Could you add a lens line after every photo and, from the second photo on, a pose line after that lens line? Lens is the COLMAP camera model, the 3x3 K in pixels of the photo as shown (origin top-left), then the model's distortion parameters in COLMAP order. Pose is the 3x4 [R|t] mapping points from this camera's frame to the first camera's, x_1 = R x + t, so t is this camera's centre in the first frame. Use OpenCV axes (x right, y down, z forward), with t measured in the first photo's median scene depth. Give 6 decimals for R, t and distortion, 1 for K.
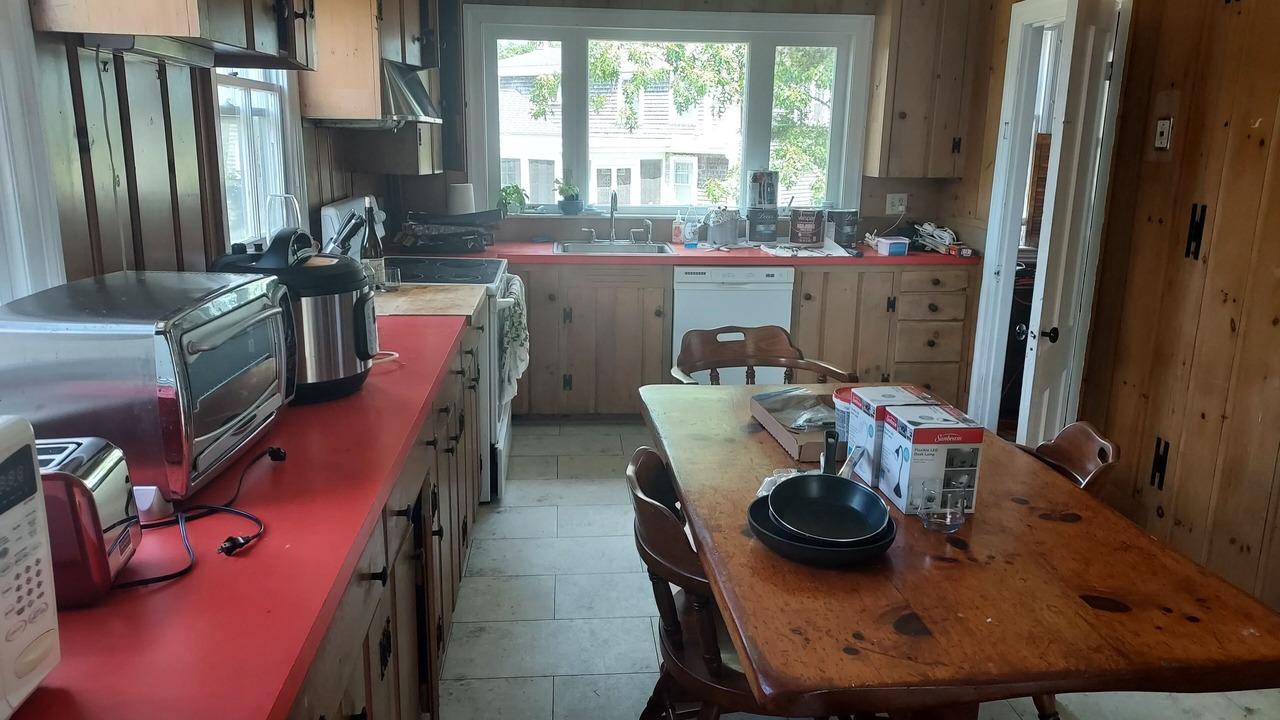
lens RADIAL K [[902.8, 0, 635.4], [0, 902.8, 350.2], [0, 0, 1]] dist [0.006807, -0.040175]
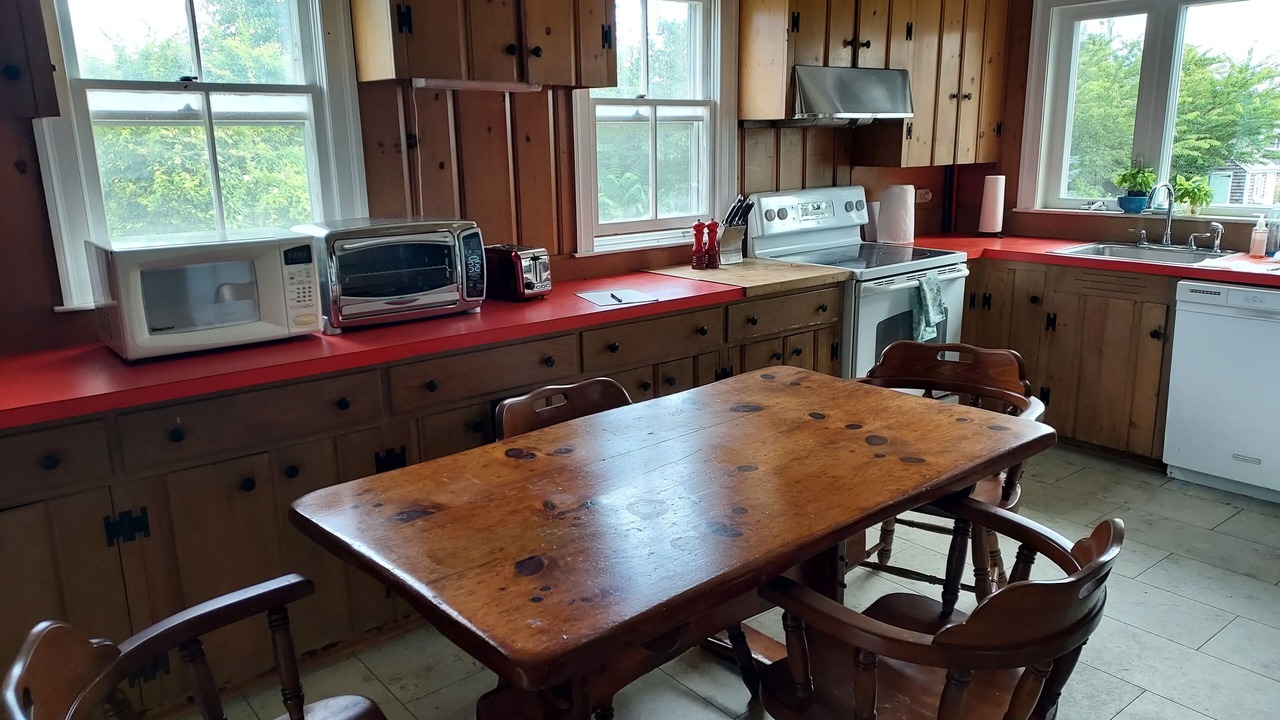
lens RADIAL K [[902.8, 0, 635.4], [0, 902.8, 350.2], [0, 0, 1]] dist [0.006807, -0.040175]
pose [[0.567917, 0.160112, -0.807363, 0.423122], [-0.155335, 0.984120, 0.085900, -0.023438], [0.808295, 0.076628, 0.583770, 0.138105]]
